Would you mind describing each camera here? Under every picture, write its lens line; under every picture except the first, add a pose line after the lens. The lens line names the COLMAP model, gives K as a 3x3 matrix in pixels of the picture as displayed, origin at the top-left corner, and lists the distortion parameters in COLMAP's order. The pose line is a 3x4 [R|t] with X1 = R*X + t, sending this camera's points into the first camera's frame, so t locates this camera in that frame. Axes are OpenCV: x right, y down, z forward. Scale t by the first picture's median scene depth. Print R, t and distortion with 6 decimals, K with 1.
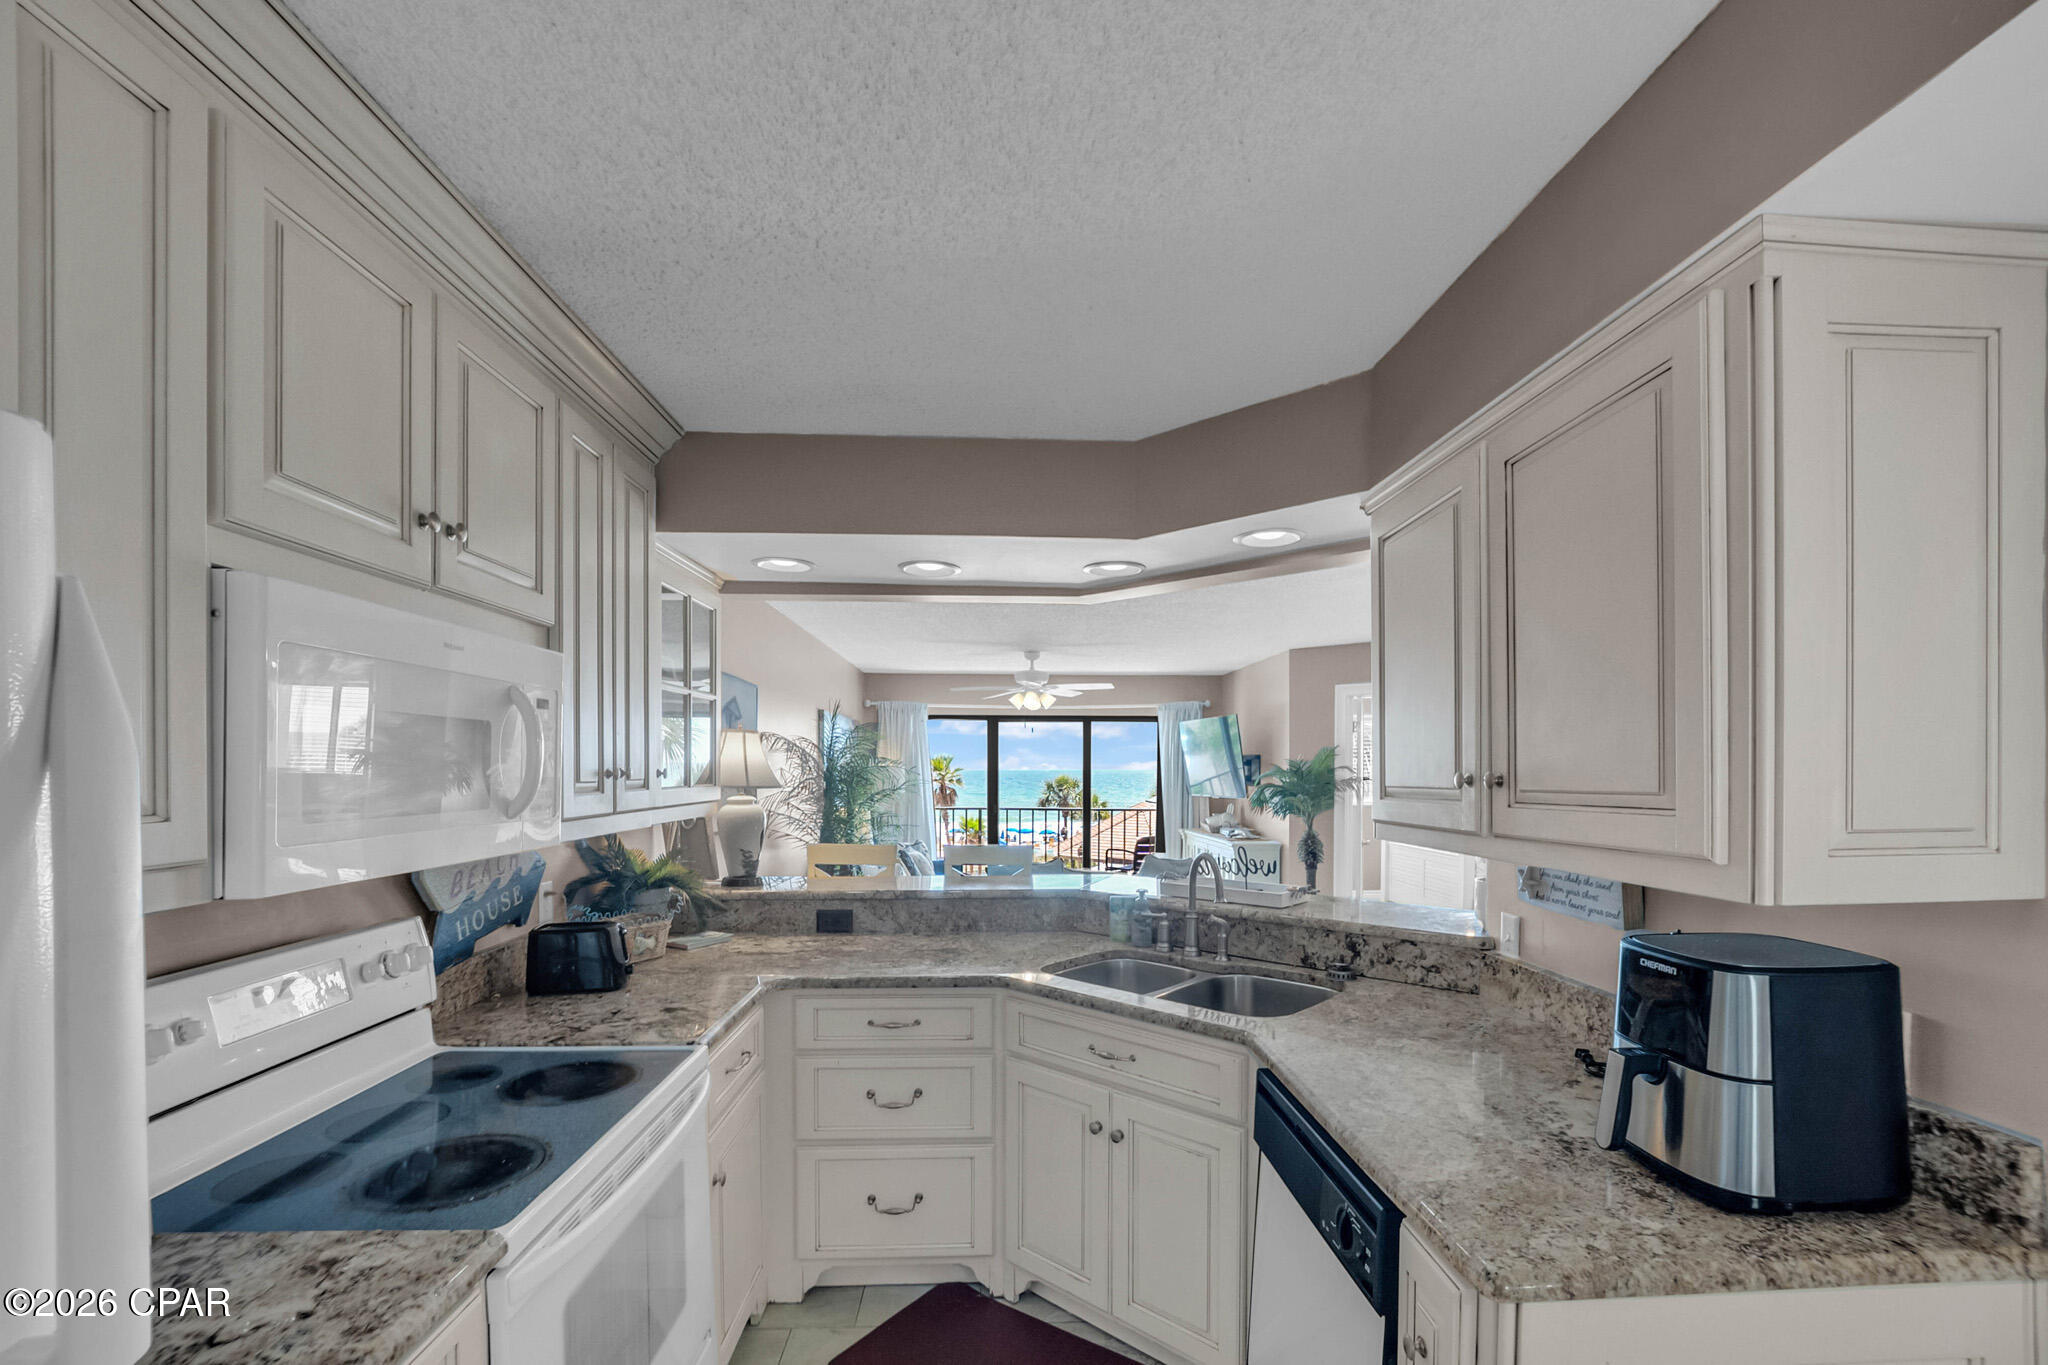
lens RADIAL K [[880.5, 0, 1036.8], [0, 880.5, 774.2], [0, 0, 1]] dist [-0.014355, 0.001415]
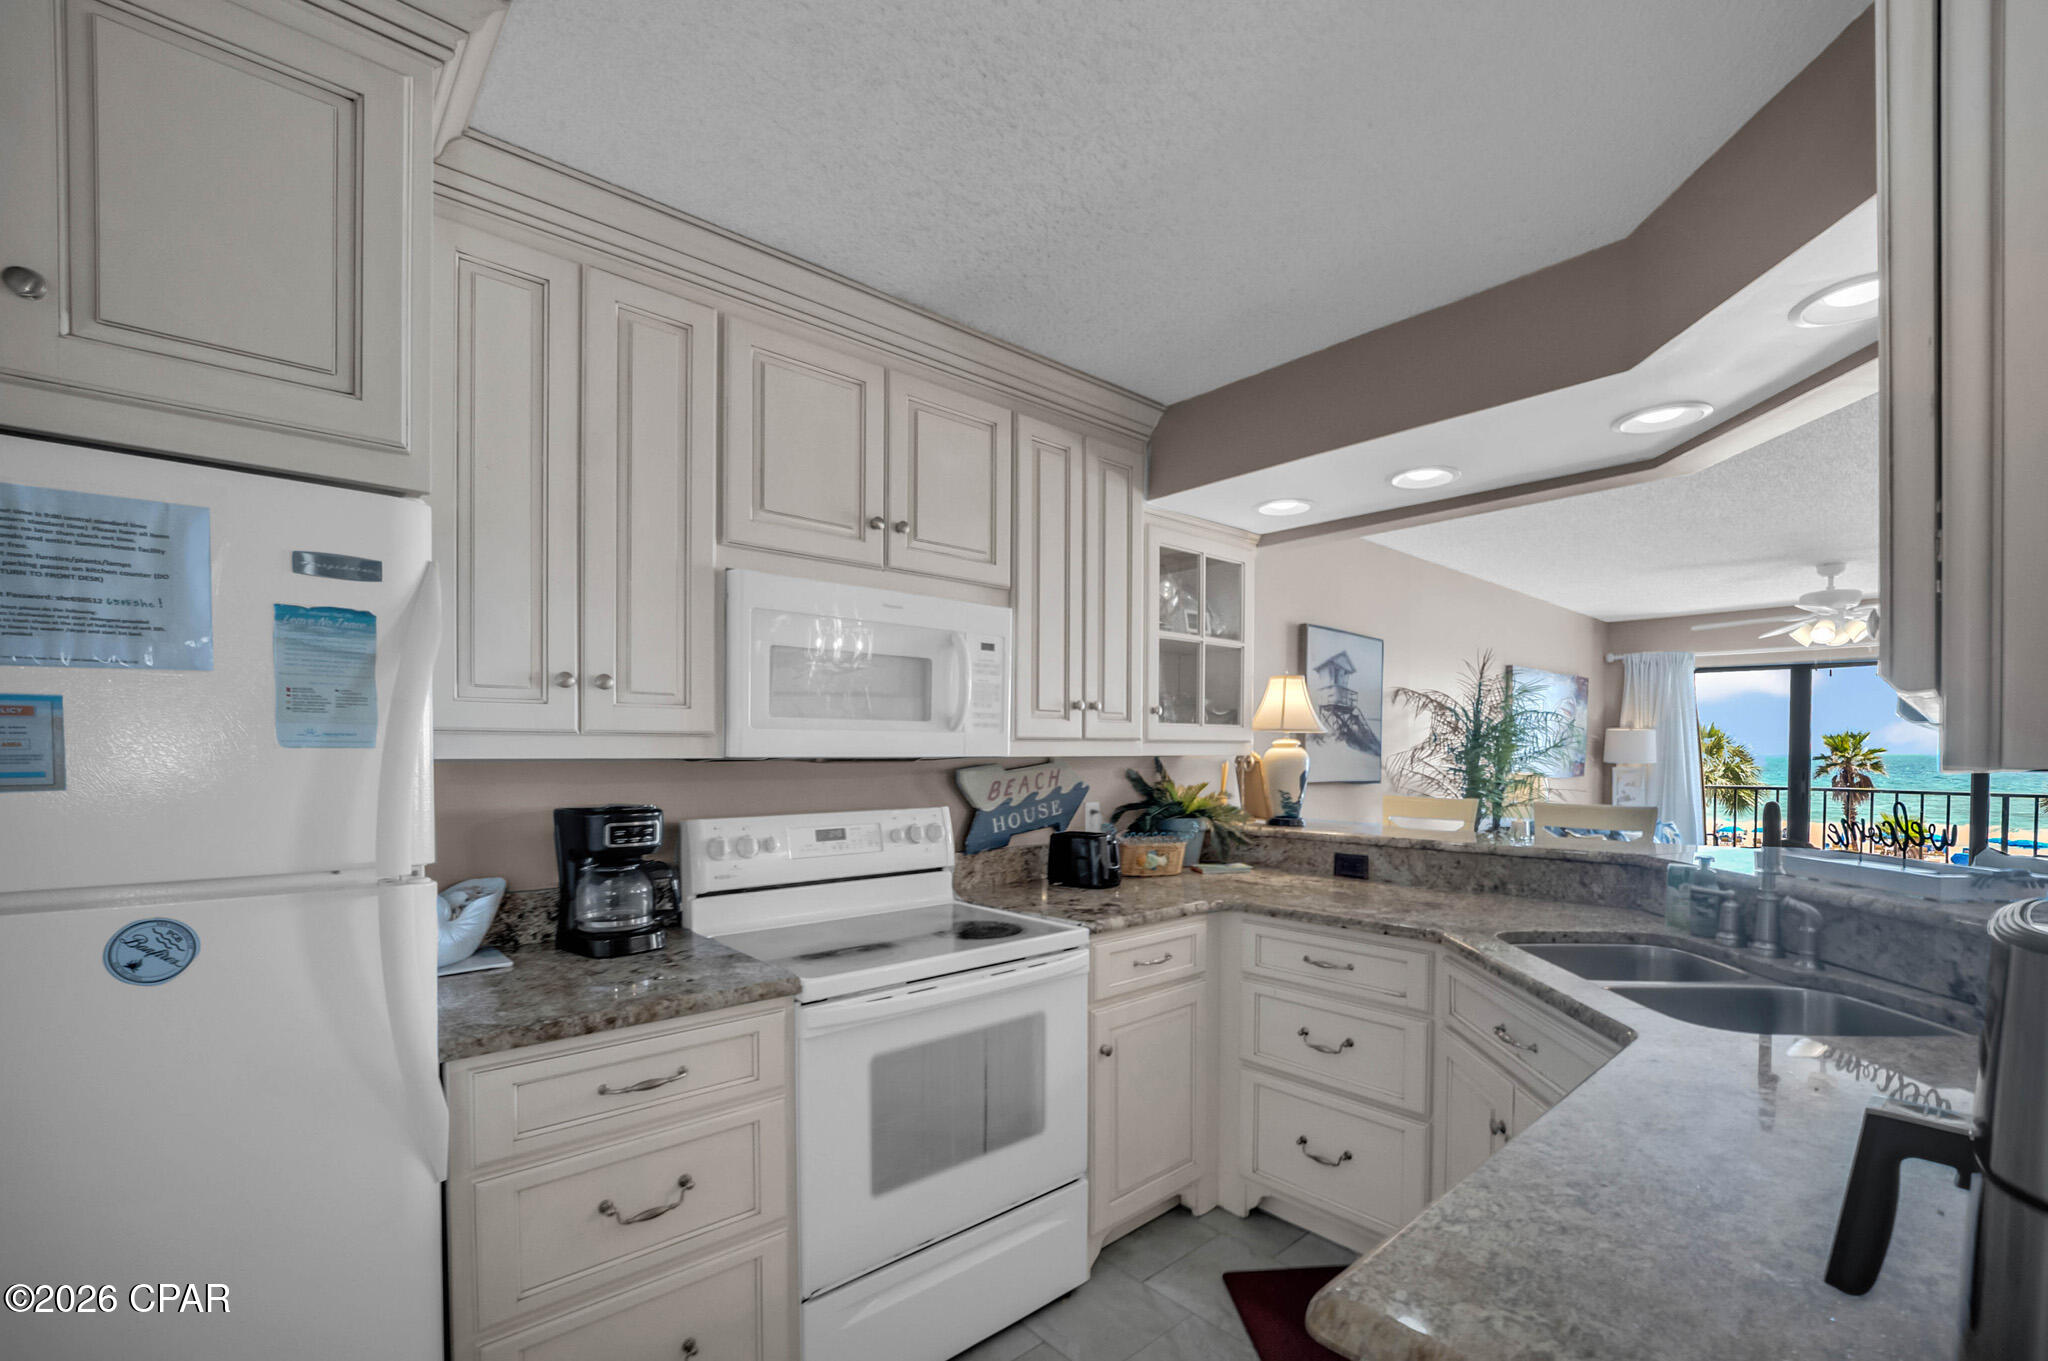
lens RADIAL K [[880.5, 0, 1048.6], [0, 880.5, 755.2], [0, 0, 1]] dist [-0.014355, 0.001415]
pose [[0.643972, 0.002467, -0.765045, 0.340135], [-0.005318, 0.999985, -0.001252, 0.055937], [0.765030, 0.004874, 0.643976, 0.143433]]
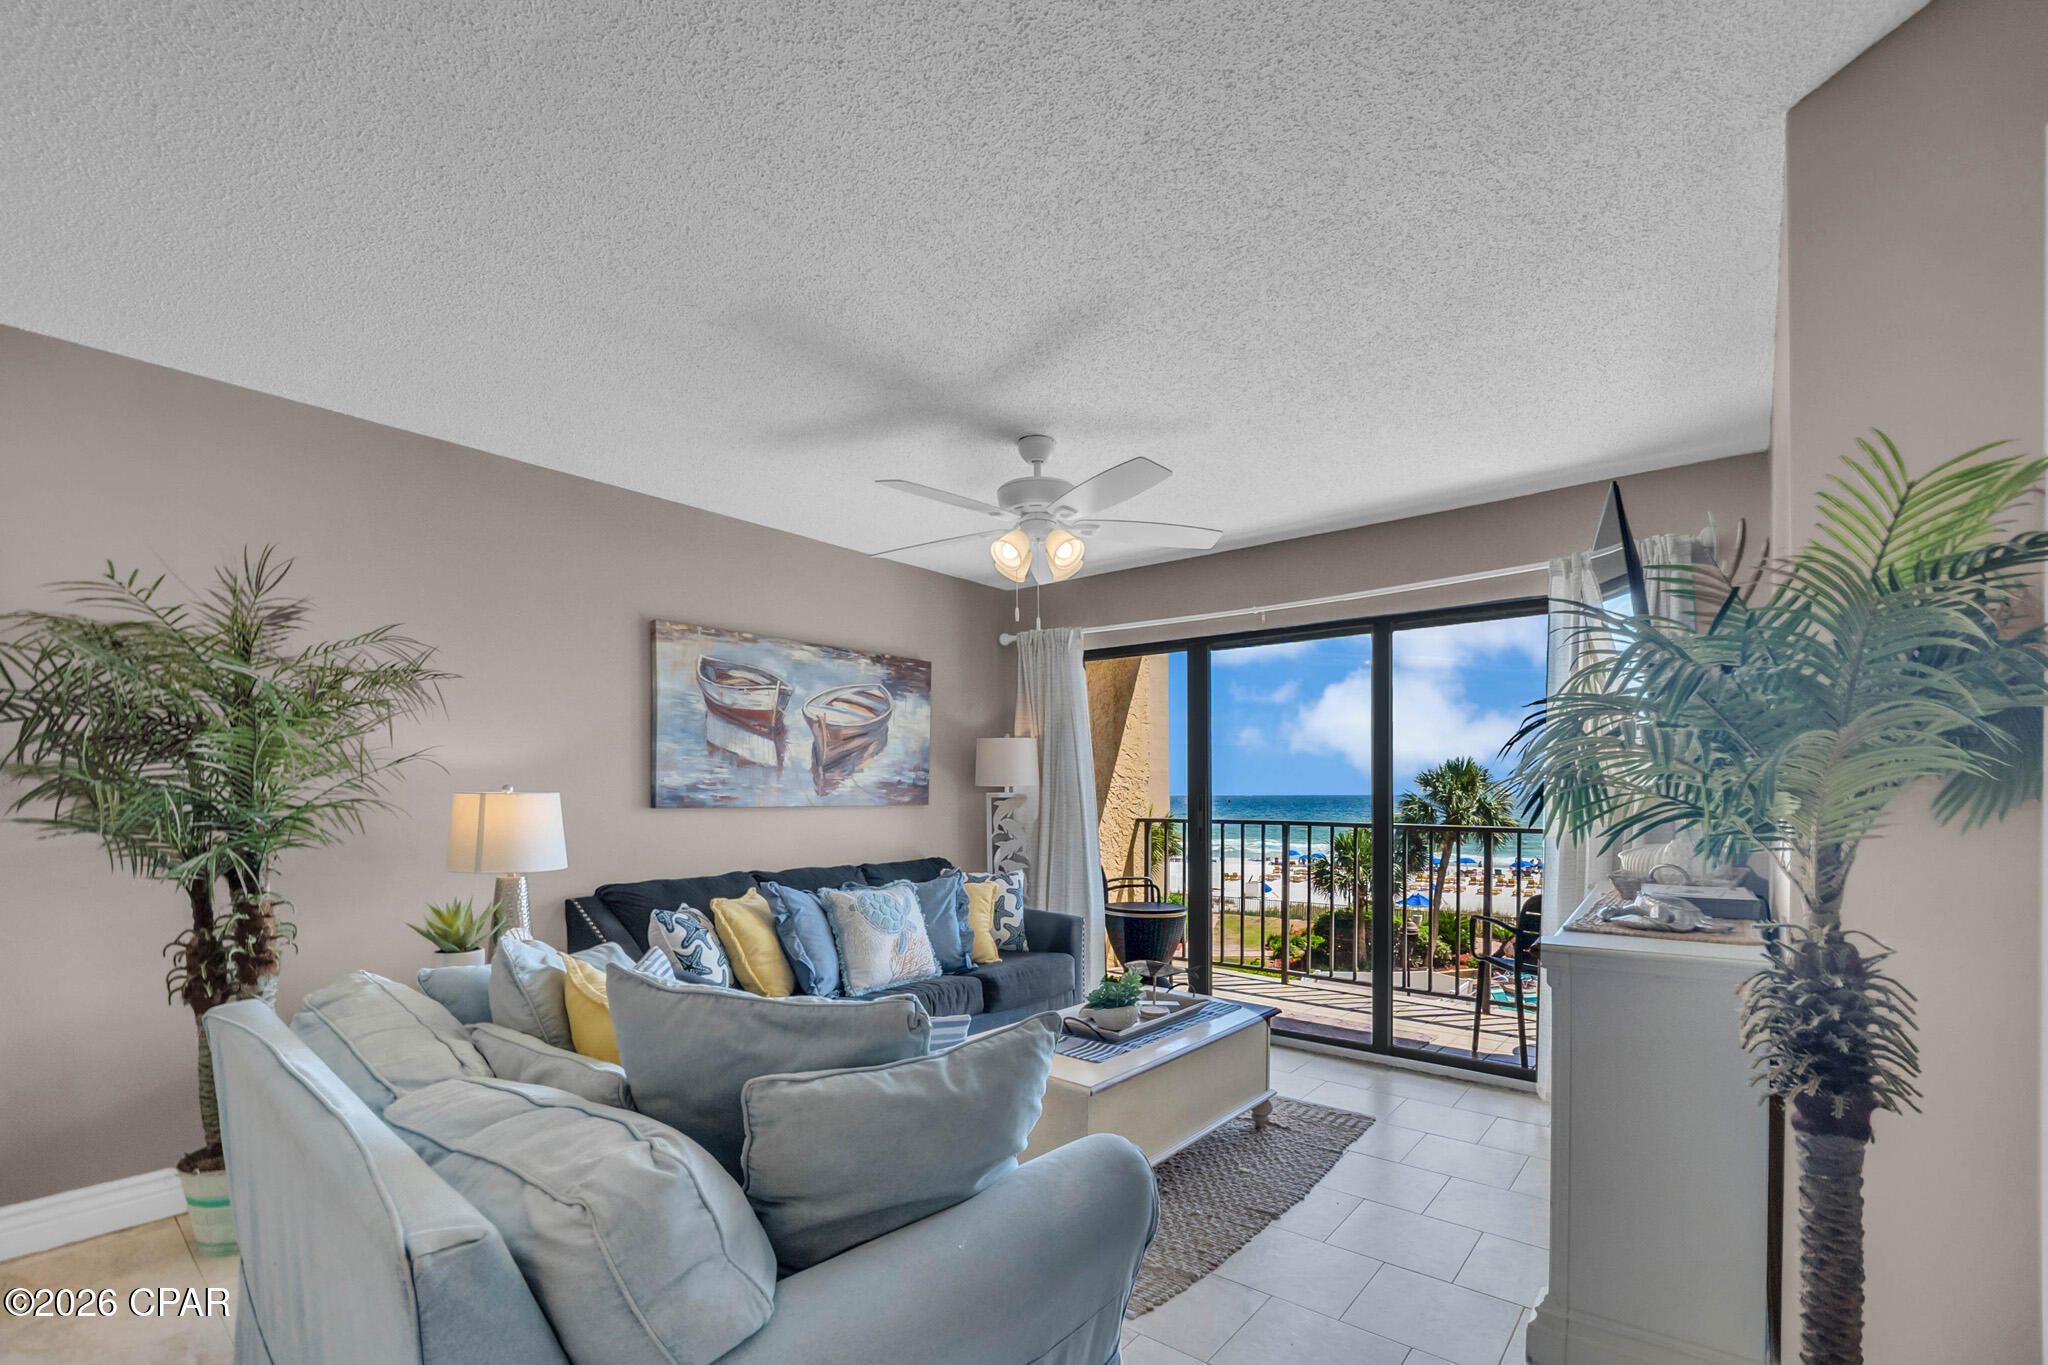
lens RADIAL K [[880.5, 0, 1040.9], [0, 880.5, 812.5], [0, 0, 1]] dist [-0.014355, 0.001415]
pose [[0.743708, 0.013559, -0.668367, 0.758374], [-0.004104, 0.999868, 0.015718, 0.092996], [0.668492, -0.008947, 0.743665, 1.828349]]
